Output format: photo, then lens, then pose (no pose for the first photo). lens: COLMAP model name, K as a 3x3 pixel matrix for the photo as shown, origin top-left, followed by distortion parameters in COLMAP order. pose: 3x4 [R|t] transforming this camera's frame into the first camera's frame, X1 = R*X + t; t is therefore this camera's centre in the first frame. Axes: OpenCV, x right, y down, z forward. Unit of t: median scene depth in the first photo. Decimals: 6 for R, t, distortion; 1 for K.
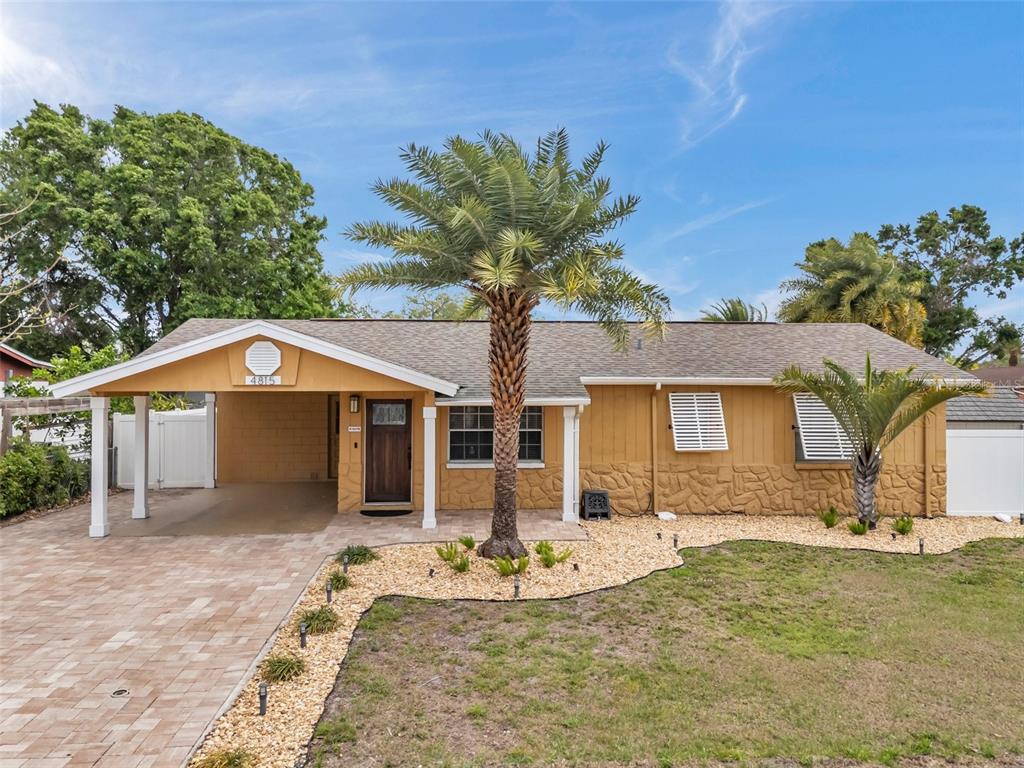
lens RADIAL K [[718.0, 0, 490.3], [0, 718.0, 386.5], [0, 0, 1]] dist [0.044141, -0.018956]
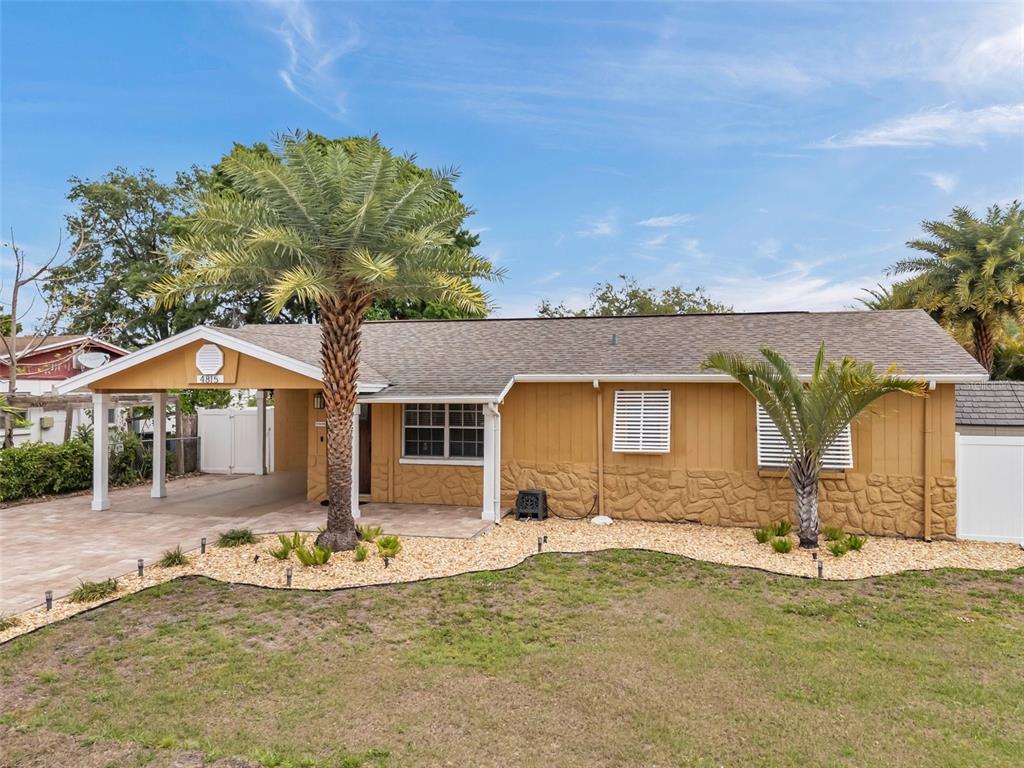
lens RADIAL K [[718.0, 0, 520.2], [0, 718.0, 385.6], [0, 0, 1]] dist [0.044141, -0.018956]
pose [[0.952394, -0.001052, -0.304867, 0.432496], [0.001839, 0.999996, 0.002295, -0.000330], [0.304863, -0.002747, 0.952392, 0.065483]]
